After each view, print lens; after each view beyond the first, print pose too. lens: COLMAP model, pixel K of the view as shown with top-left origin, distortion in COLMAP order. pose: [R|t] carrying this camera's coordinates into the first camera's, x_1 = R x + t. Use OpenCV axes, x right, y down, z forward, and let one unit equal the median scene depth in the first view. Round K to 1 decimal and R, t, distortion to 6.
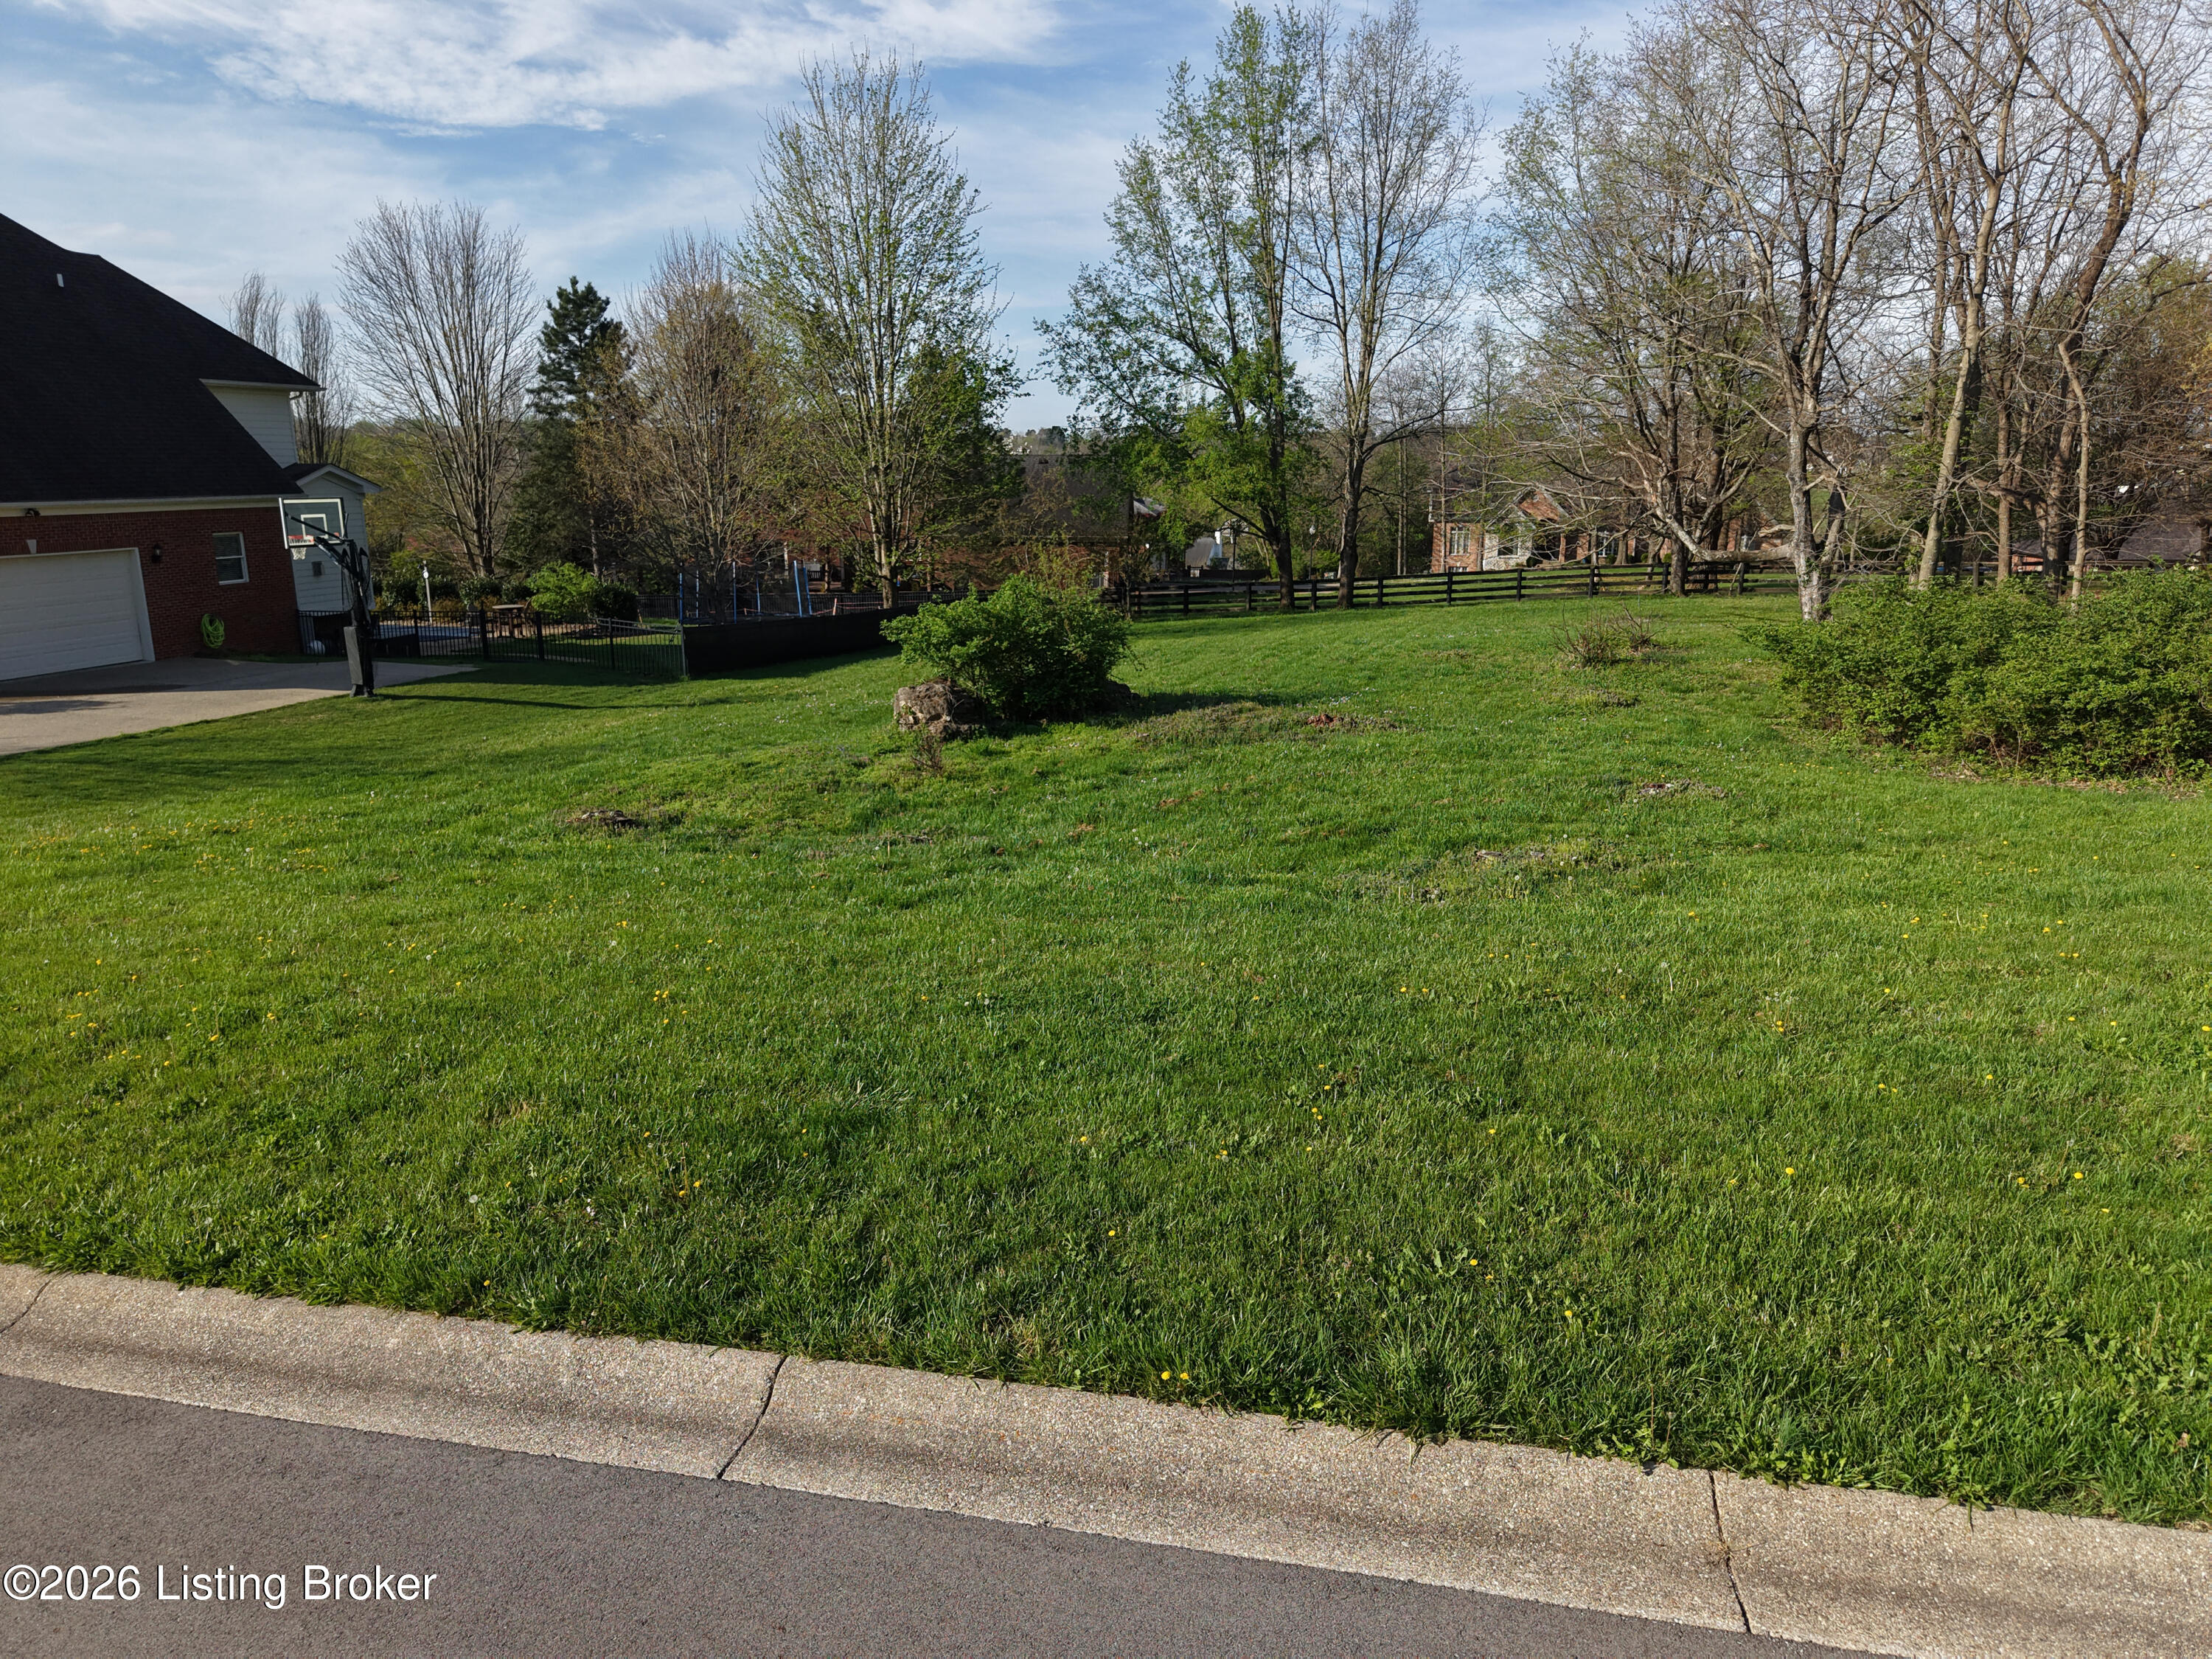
lens RADIAL K [[1531.9, 0, 1106.0], [0, 1531.9, 829.5], [0, 0, 1]] dist [0.005906, -0.002156]
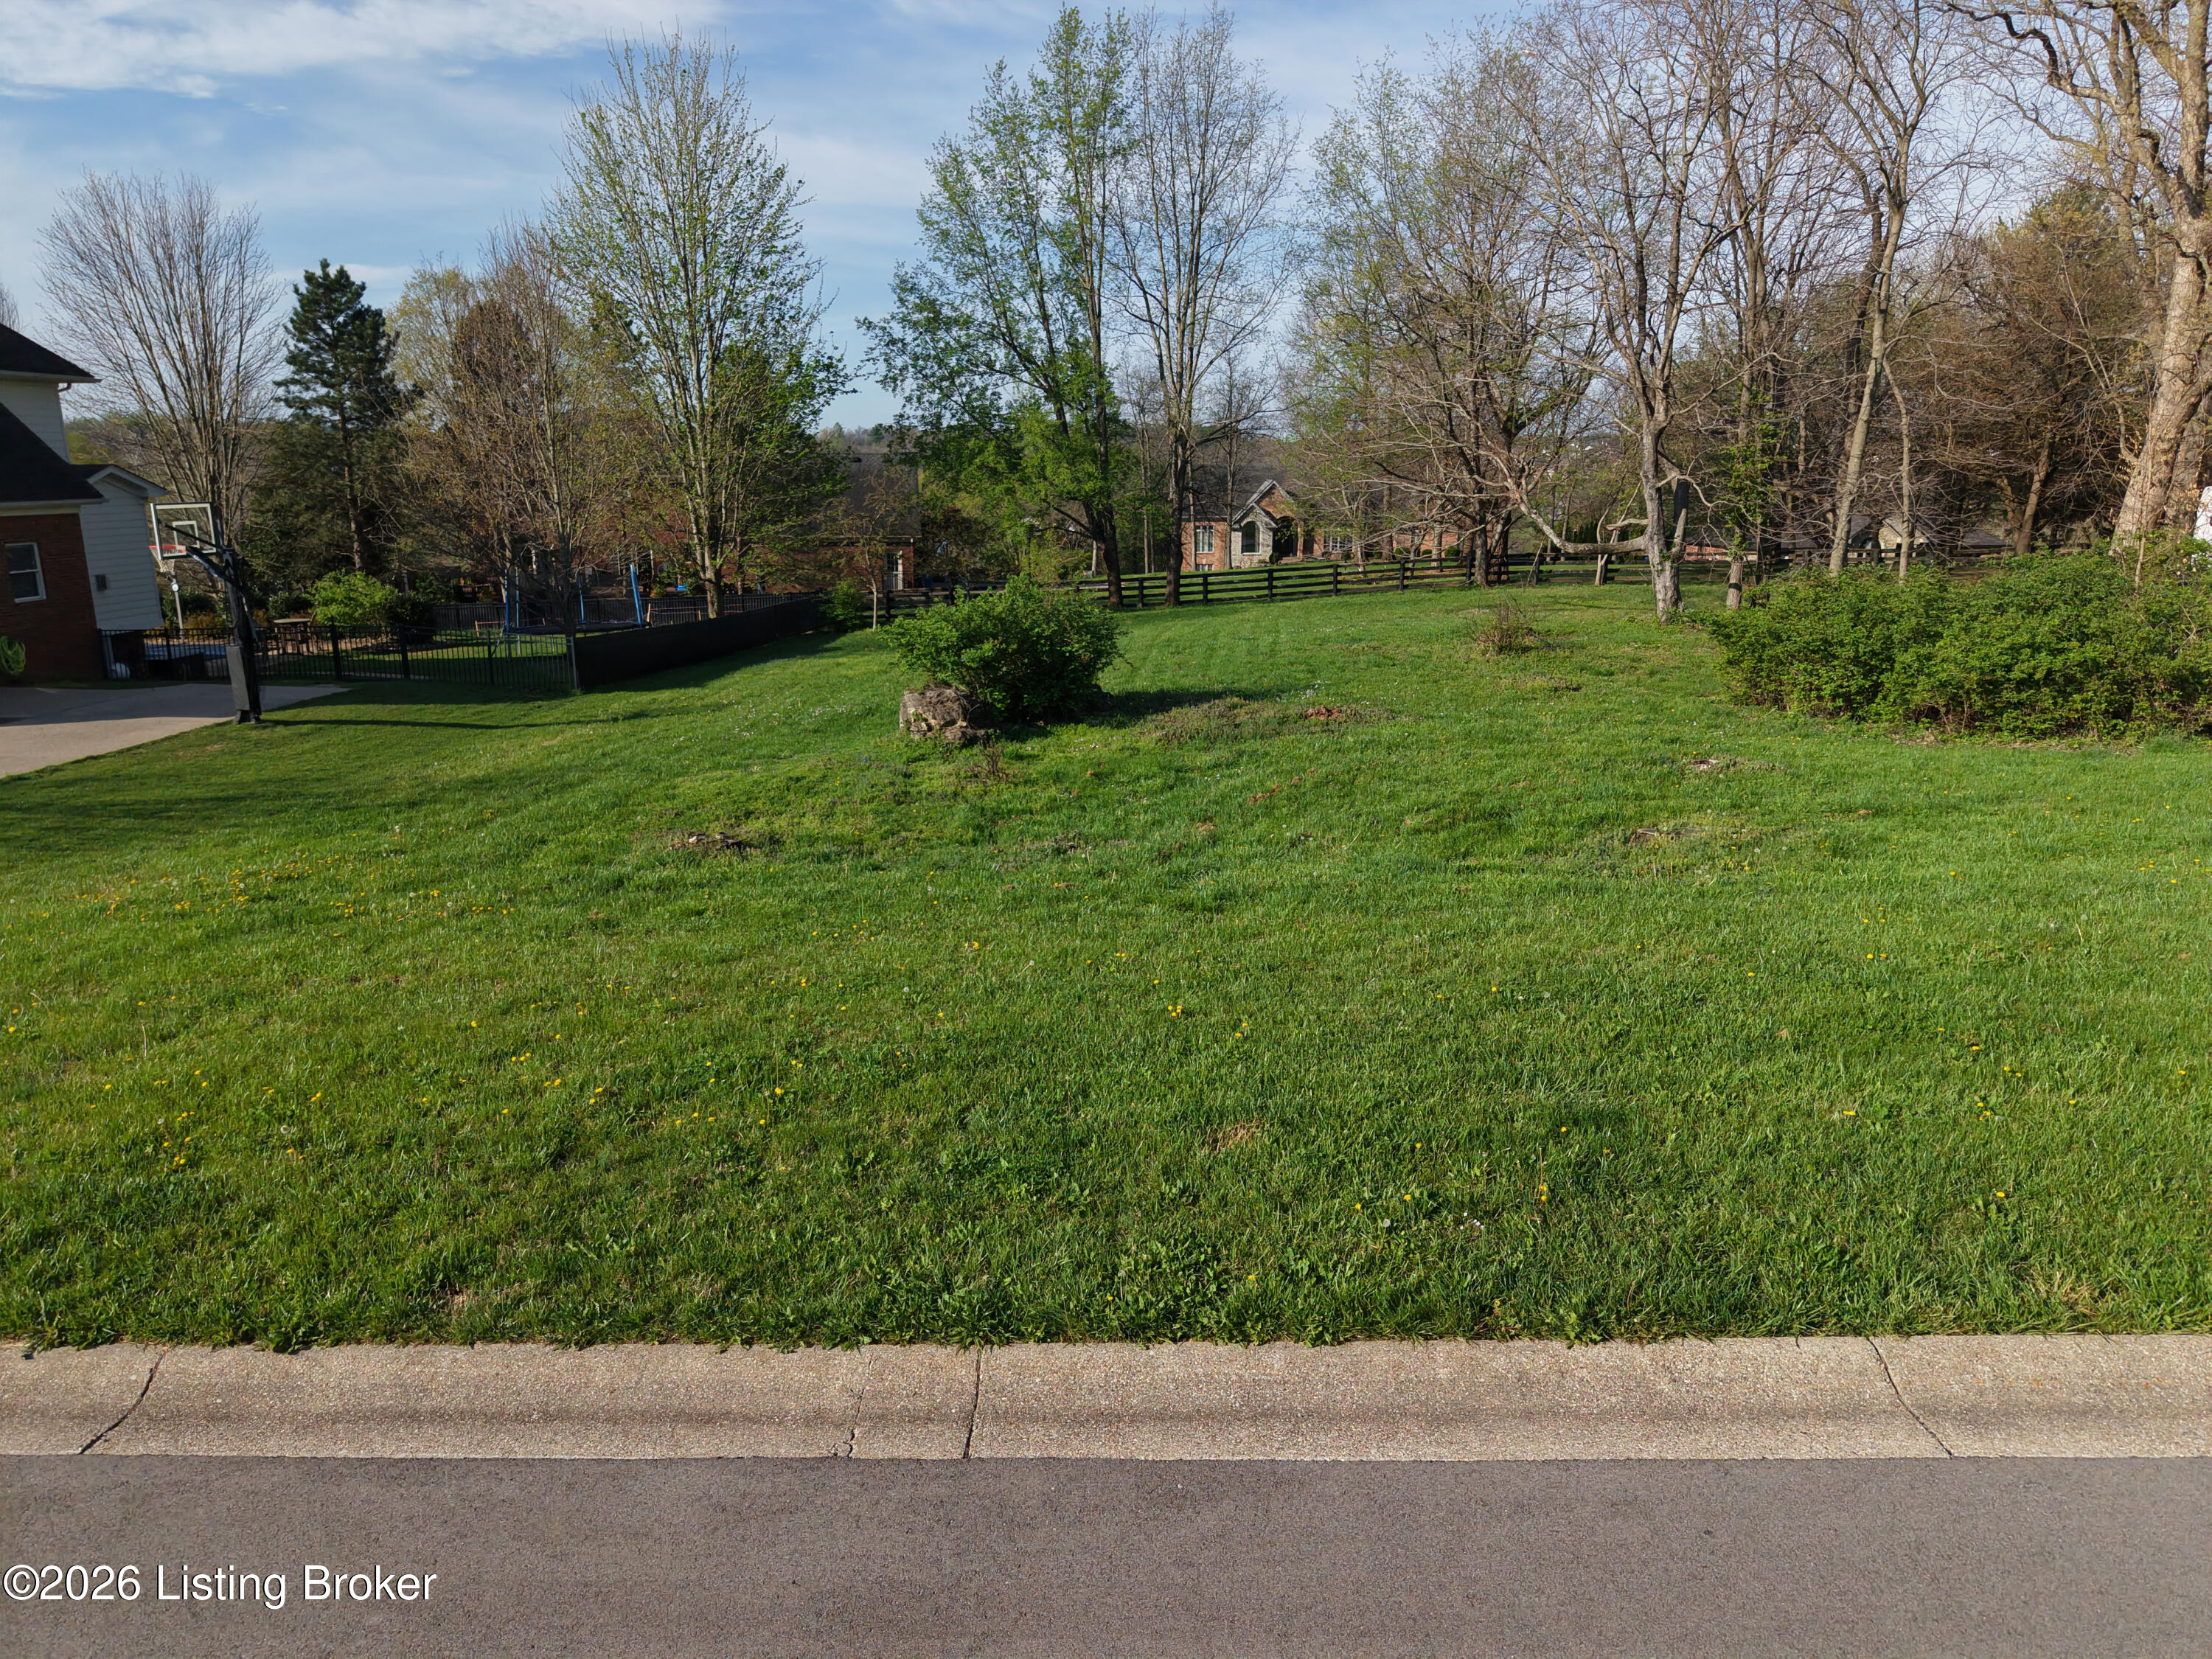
lens RADIAL K [[1532.3, 0, 1106.0], [0, 1532.3, 829.5], [0, 0, 1]] dist [0.006116, -0.007603]
pose [[0.978025, -0.049140, 0.202612, -0.105738], [0.049067, 0.998781, 0.005388, -0.002869], [-0.202629, 0.004672, 0.979244, 0.011849]]
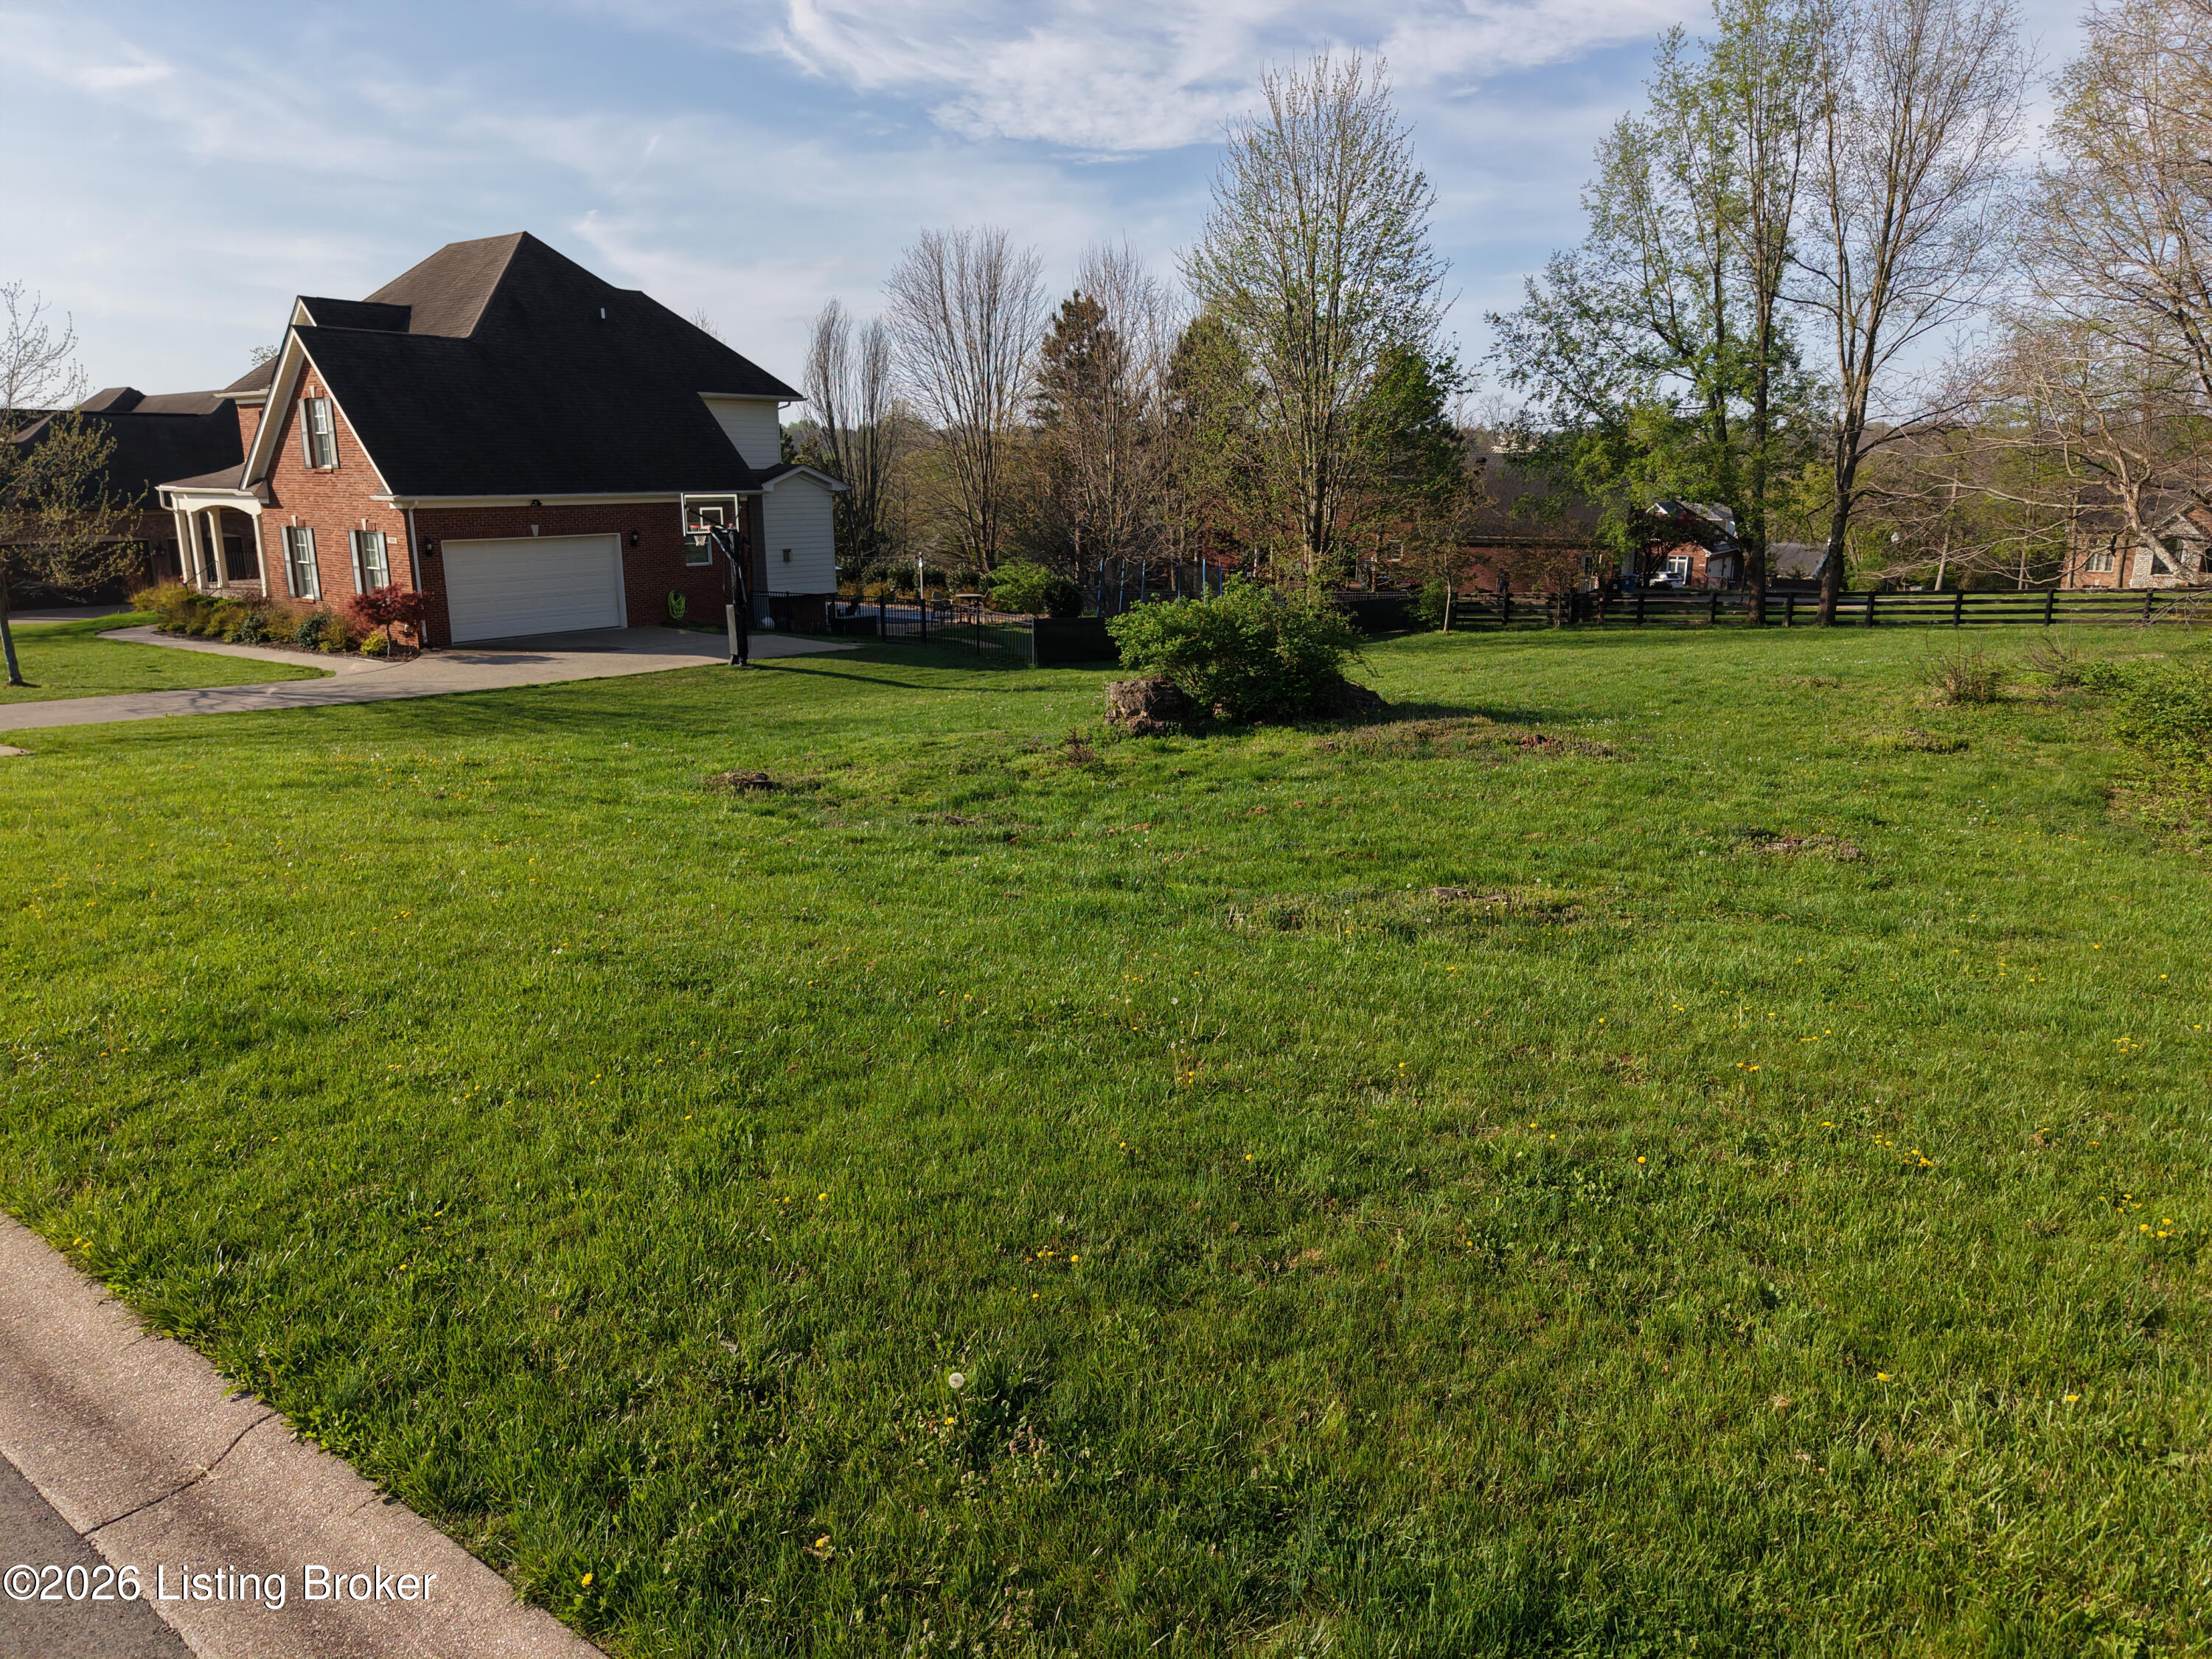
lens RADIAL K [[1523.6, 0, 1106.0], [0, 1523.6, 829.5], [0, 0, 1]] dist [0.050458, -0.068575]
pose [[0.920603, 0.090958, -0.379758, 0.130667], [-0.090988, 0.995691, 0.017914, -0.005382], [0.379751, 0.018061, 0.924912, 0.023349]]
